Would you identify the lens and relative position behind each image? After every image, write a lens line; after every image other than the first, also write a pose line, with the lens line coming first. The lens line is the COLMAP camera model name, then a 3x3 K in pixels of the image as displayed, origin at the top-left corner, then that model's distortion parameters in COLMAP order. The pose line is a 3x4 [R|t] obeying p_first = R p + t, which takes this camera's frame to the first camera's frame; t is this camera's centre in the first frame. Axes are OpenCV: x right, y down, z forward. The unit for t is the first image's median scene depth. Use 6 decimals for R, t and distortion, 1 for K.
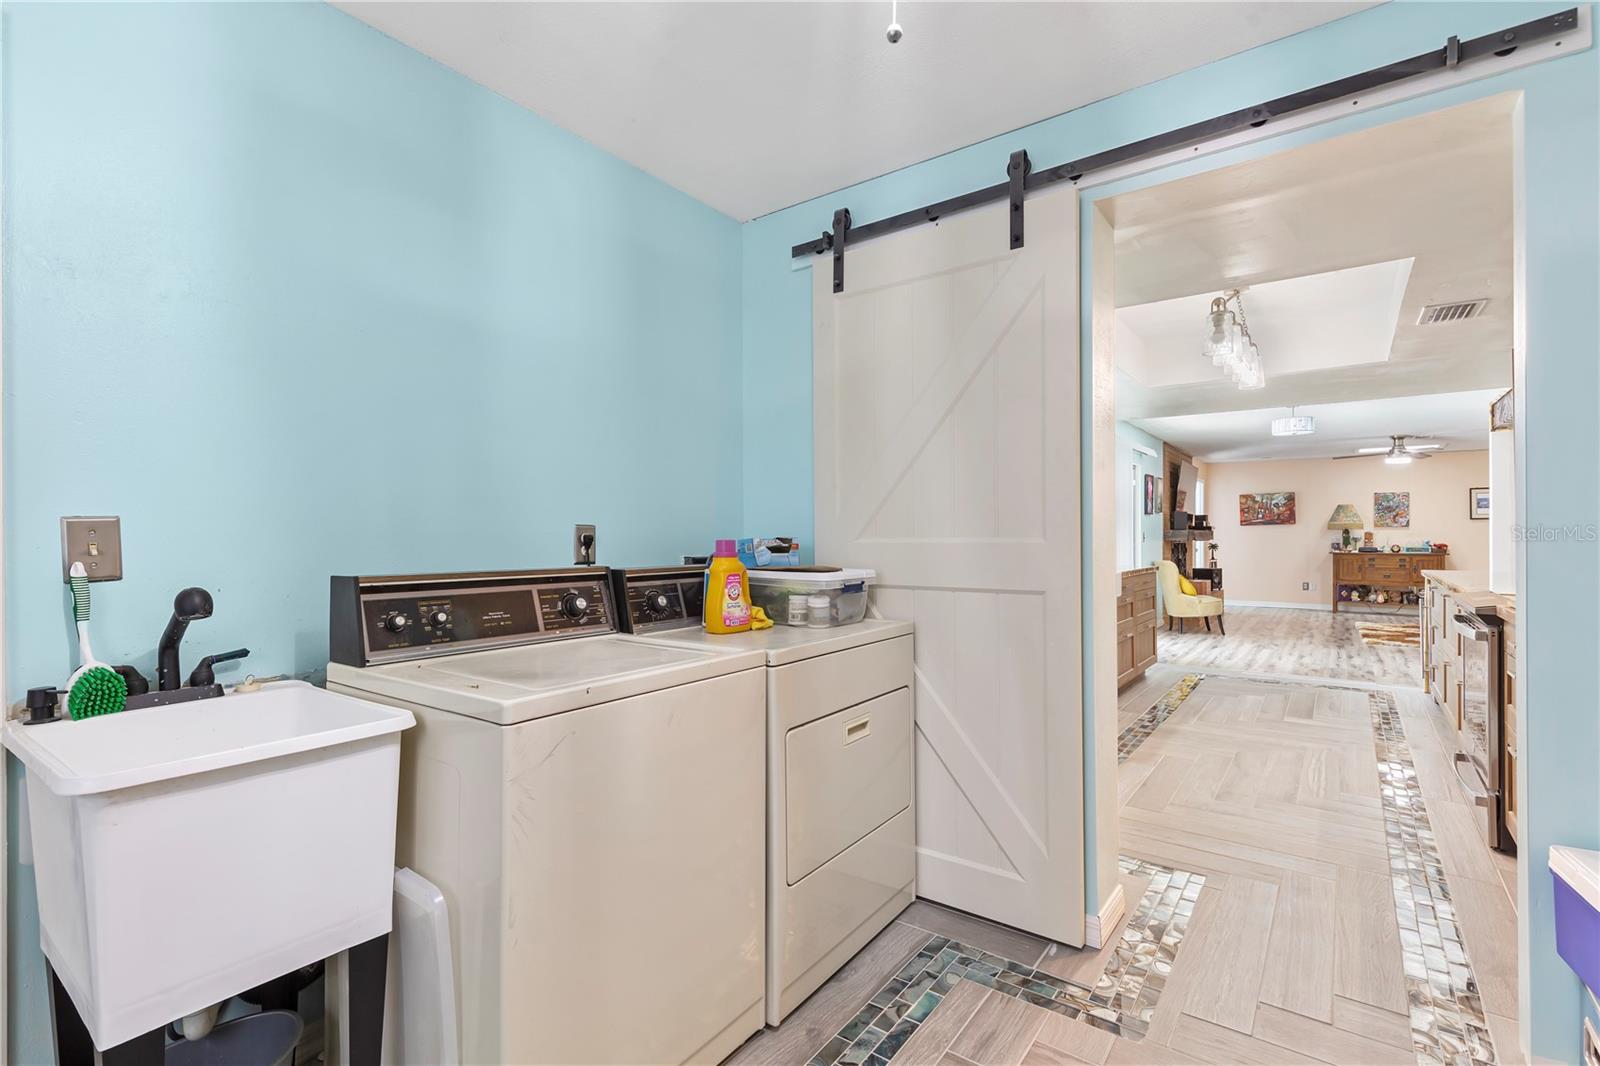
lens RADIAL K [[731.2, 0, 809.5], [0, 731.2, 530.2], [0, 0, 1]] dist [0.000930, -0.000246]
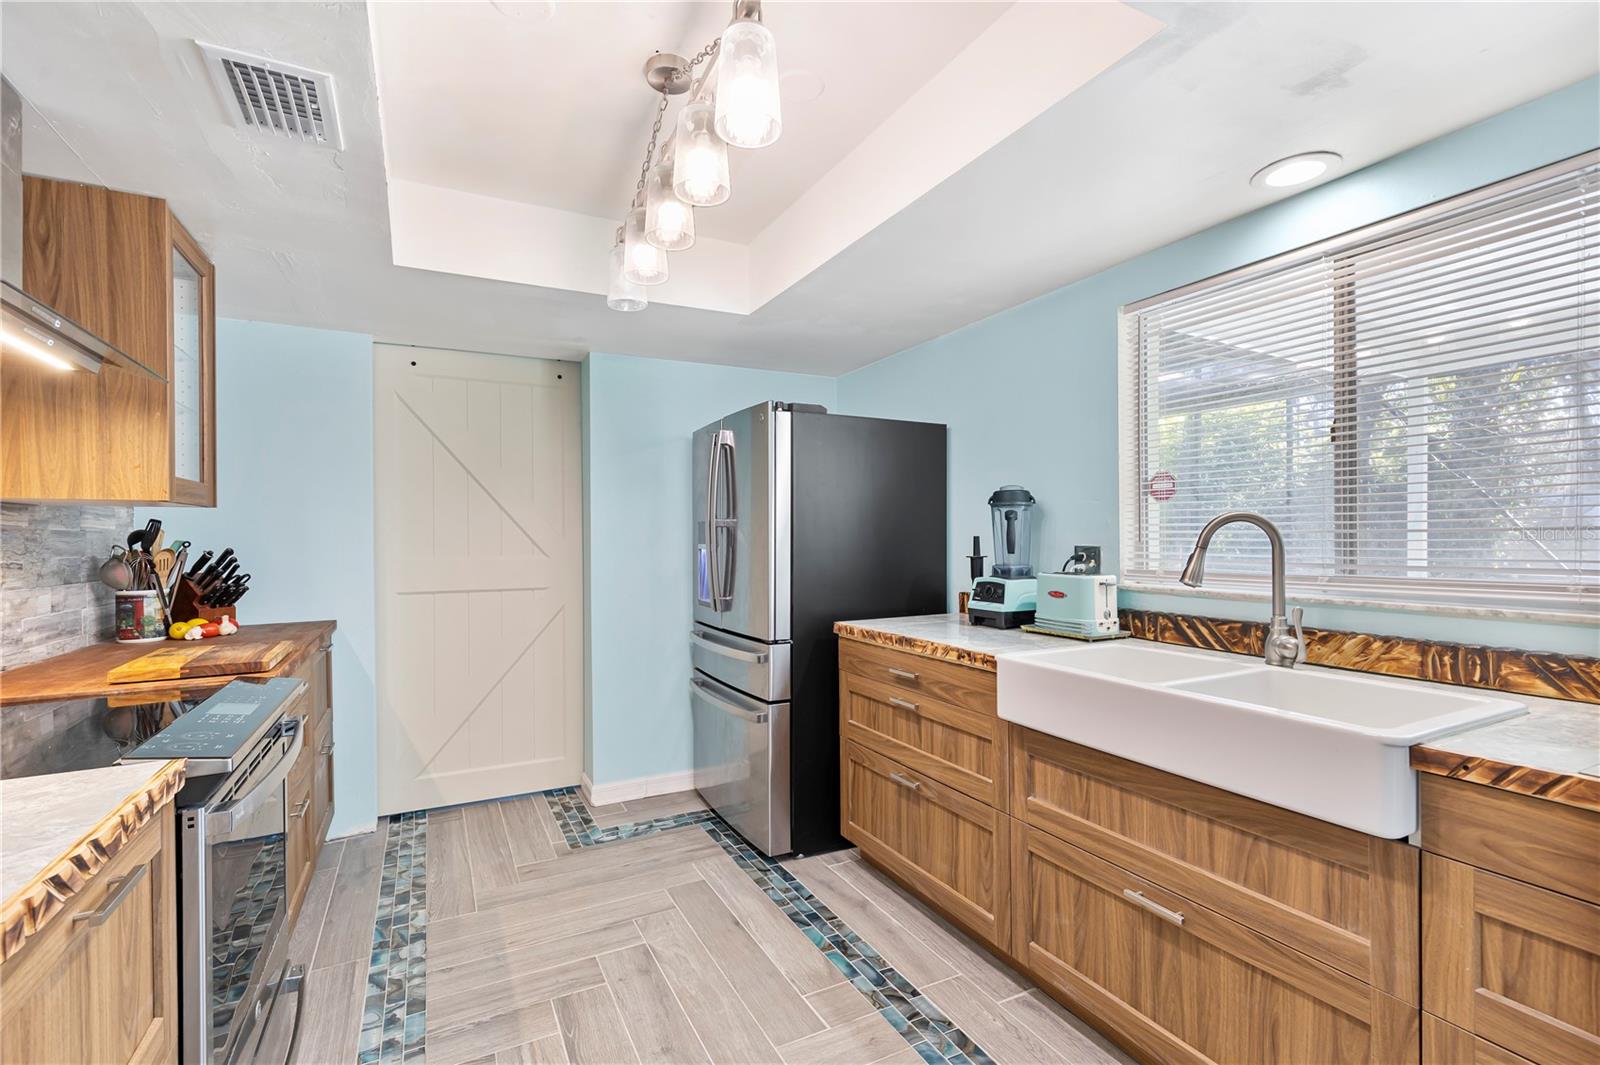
lens RADIAL K [[728.3, 0, 802.8], [0, 728.3, 539.6], [0, 0, 1]] dist [0.018452, -0.005762]
pose [[-0.443500, 0.010298, -0.896215, 0.327585], [0.015865, 0.999868, 0.003638, -0.004365], [0.896134, -0.012605, -0.443604, 0.428530]]
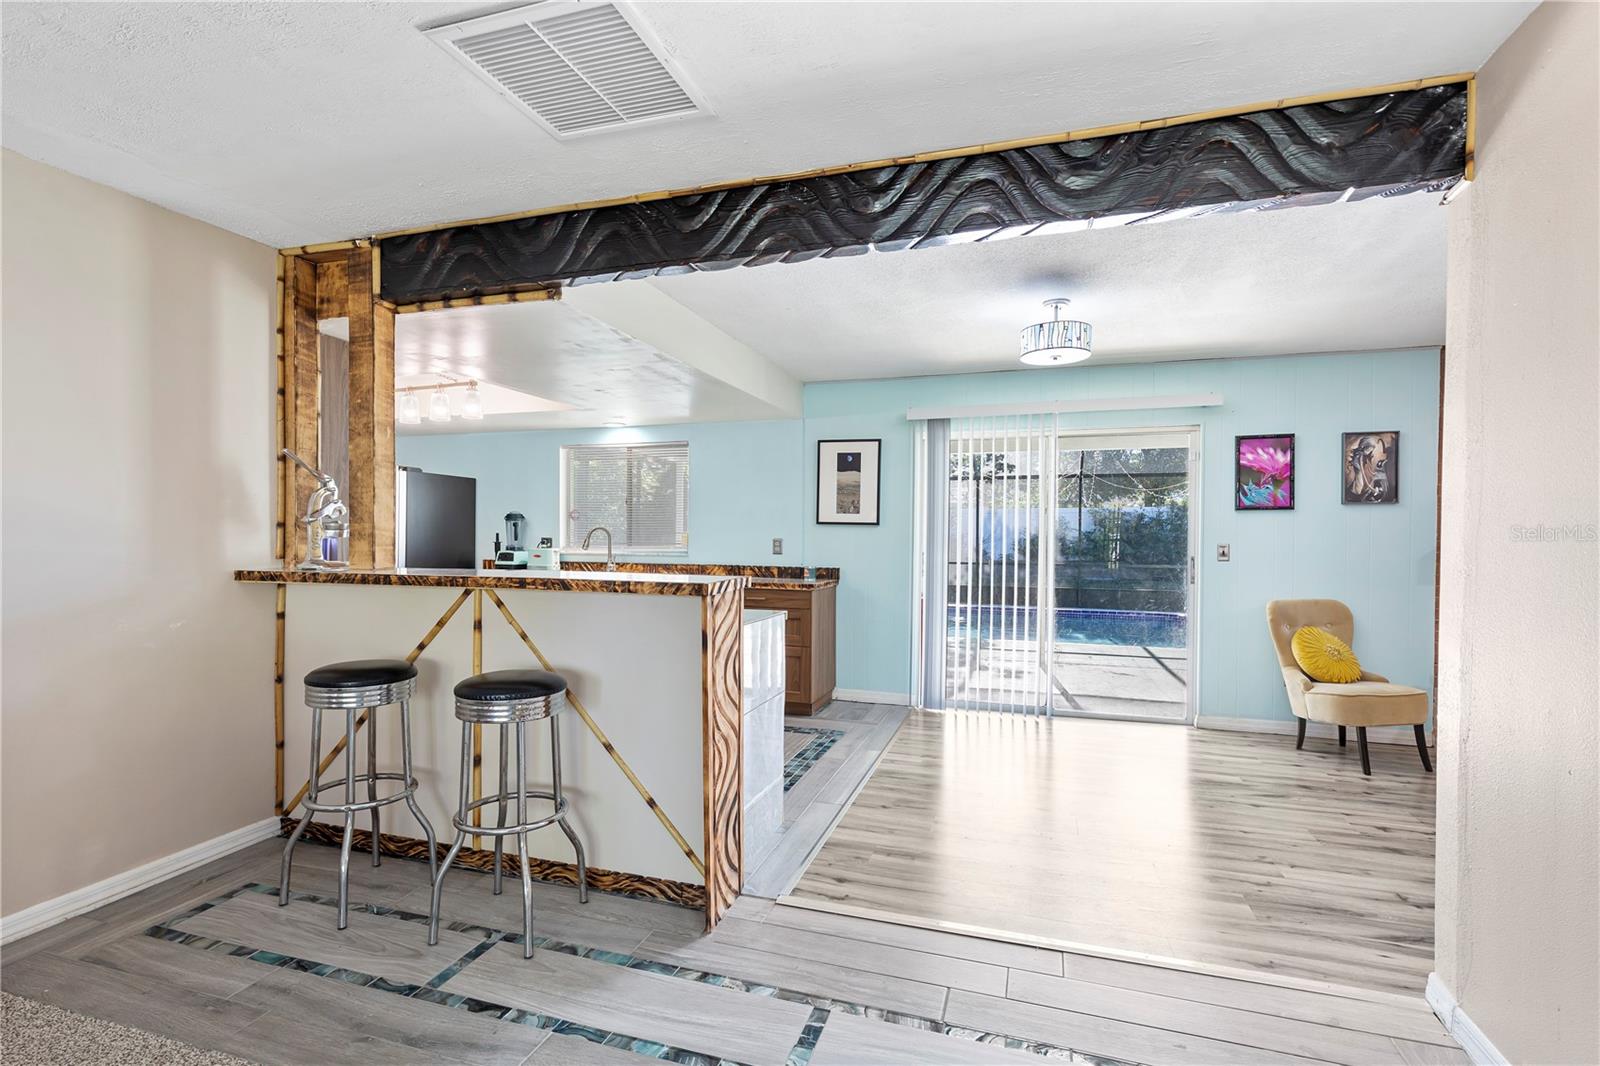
lens RADIAL K [[737.5, 0, 803.4], [0, 737.5, 541.7], [0, 0, 1]] dist [0.006904, -0.000224]
pose [[0.319108, 0.010284, -0.947663, 0.695679], [-0.002140, 0.999946, 0.010131, -0.003103], [0.947716, -0.001205, 0.319113, 0.412894]]
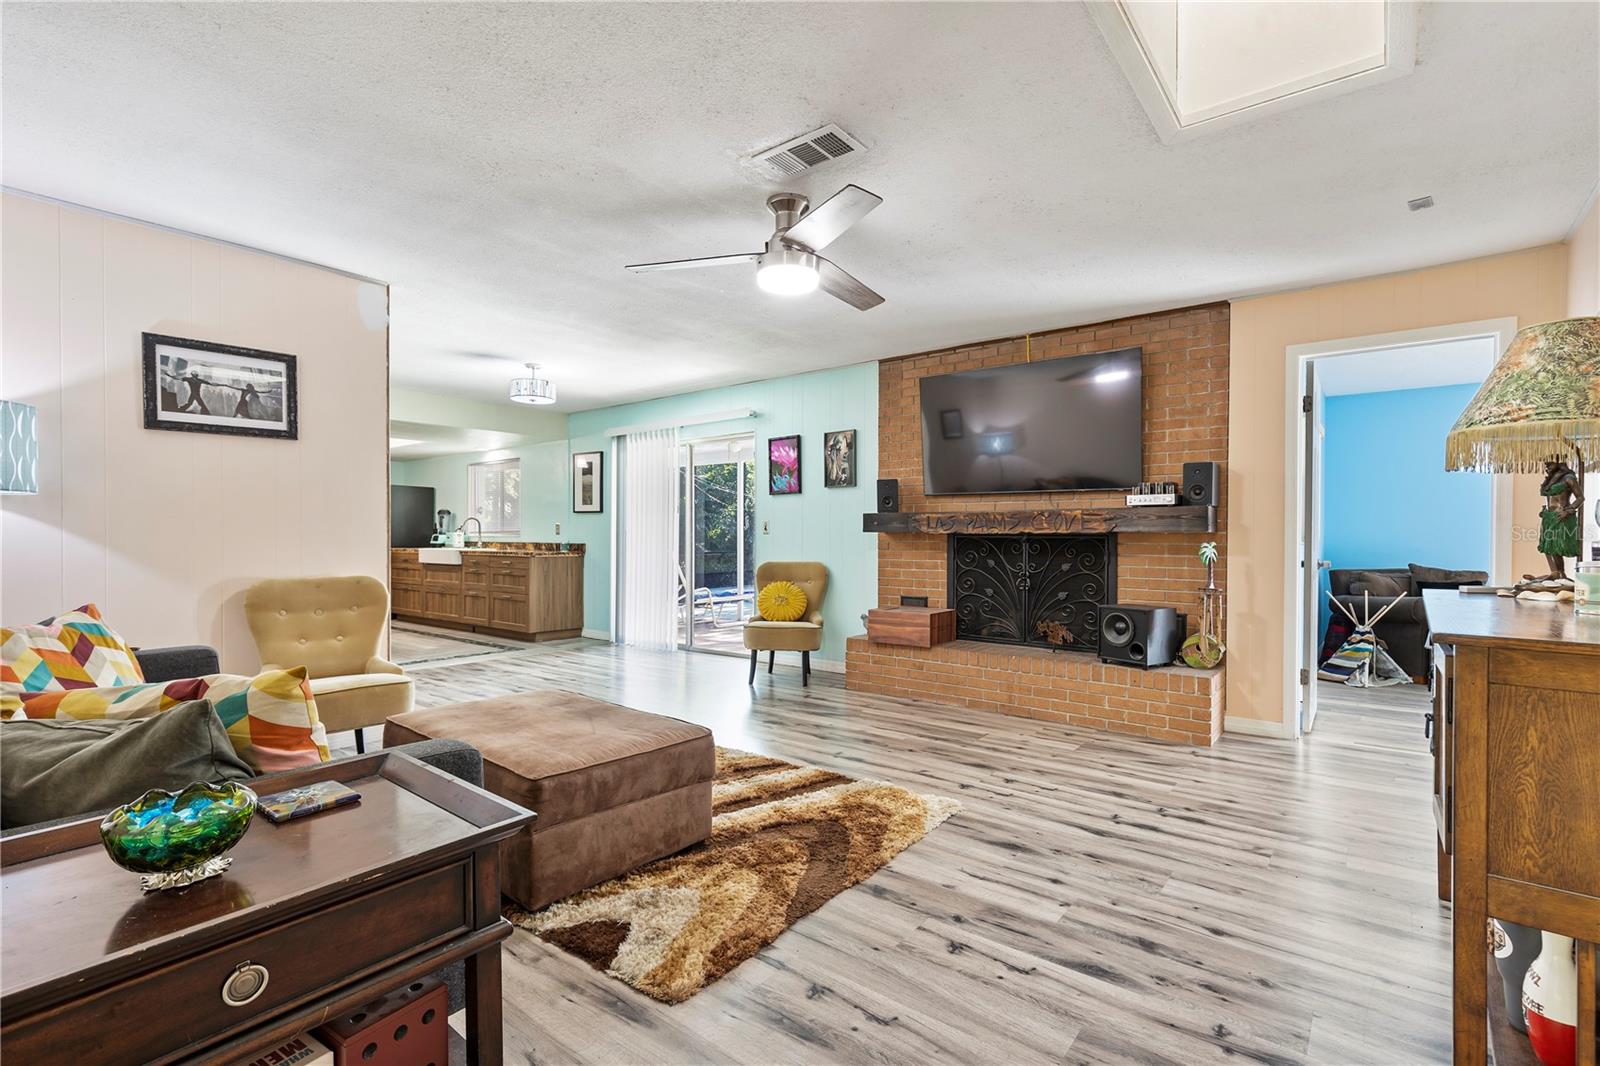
lens RADIAL K [[733.3, 0, 804.7], [0, 733.3, 541.6], [0, 0, 1]] dist [0.010666, -0.001159]
pose [[-0.036174, 0.007015, -0.999321, 0.930328], [0.004928, 0.999964, 0.006841, 0.014472], [0.999333, -0.004678, -0.036207, 0.839247]]
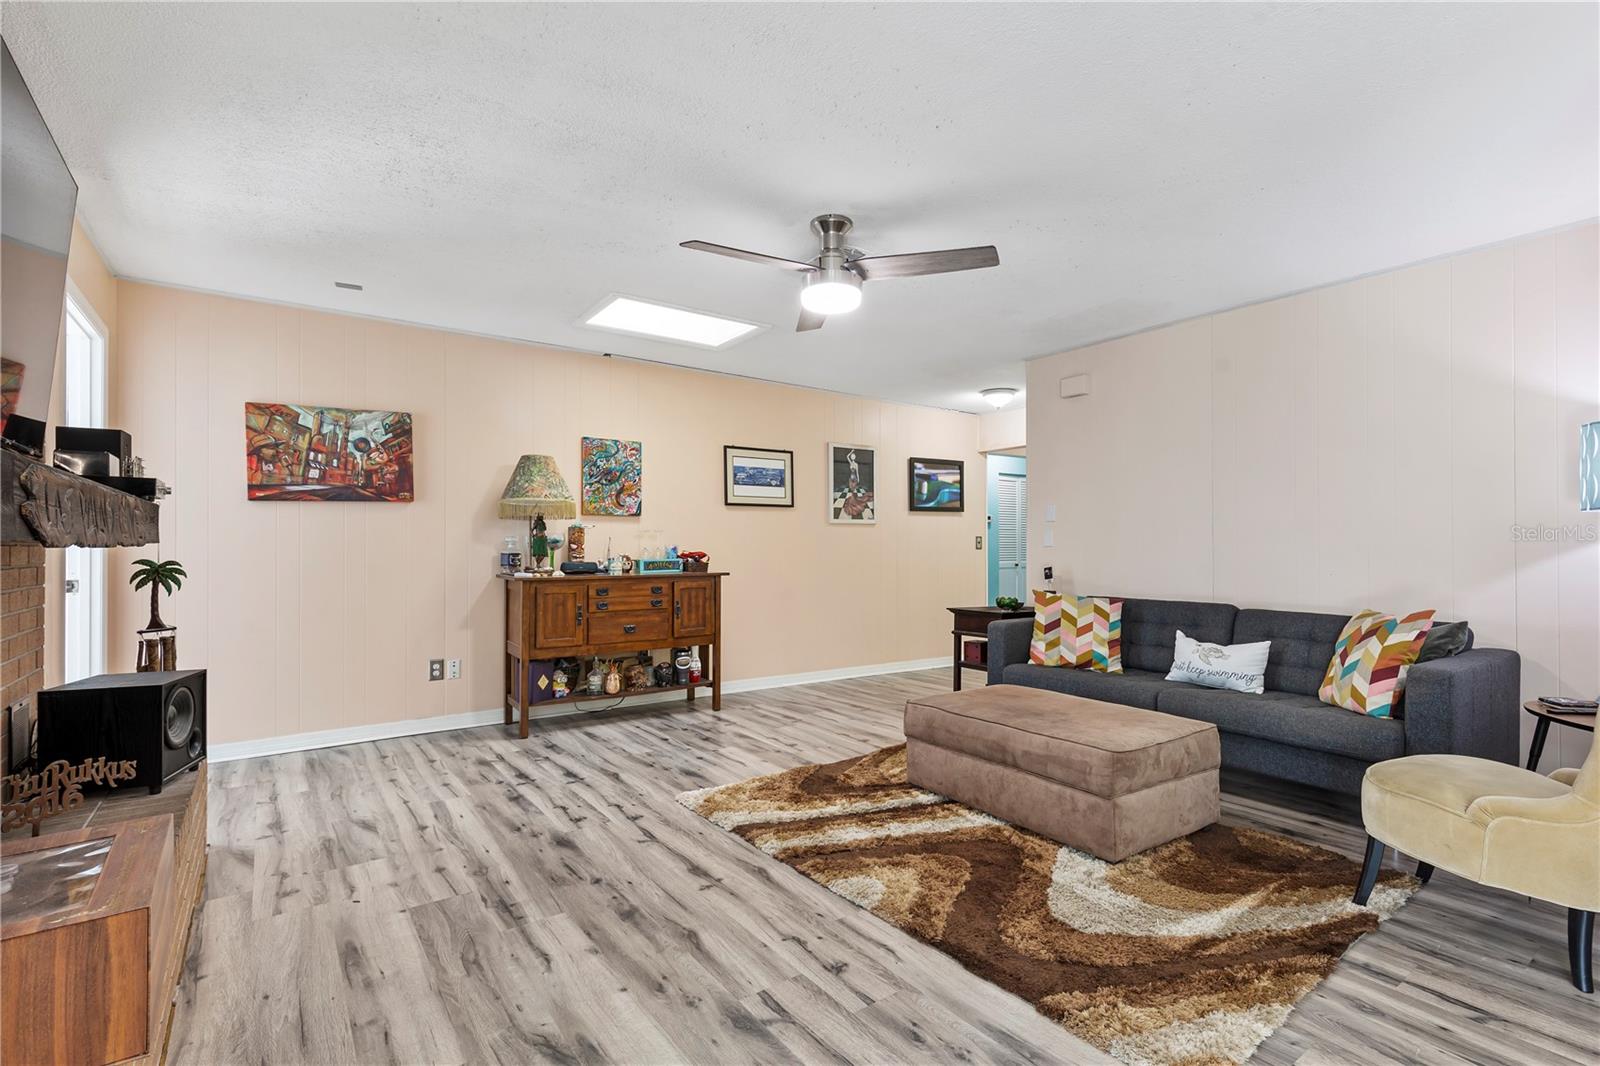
lens RADIAL K [[737.5, 0, 803.4], [0, 737.5, 541.7], [0, 0, 1]] dist [0.006904, -0.000224]
pose [[0.308715, 0.003863, 0.951147, 0.400466], [-0.007039, 0.999974, -0.001776, 0.011448], [-0.951128, -0.006147, 0.308734, 0.749234]]
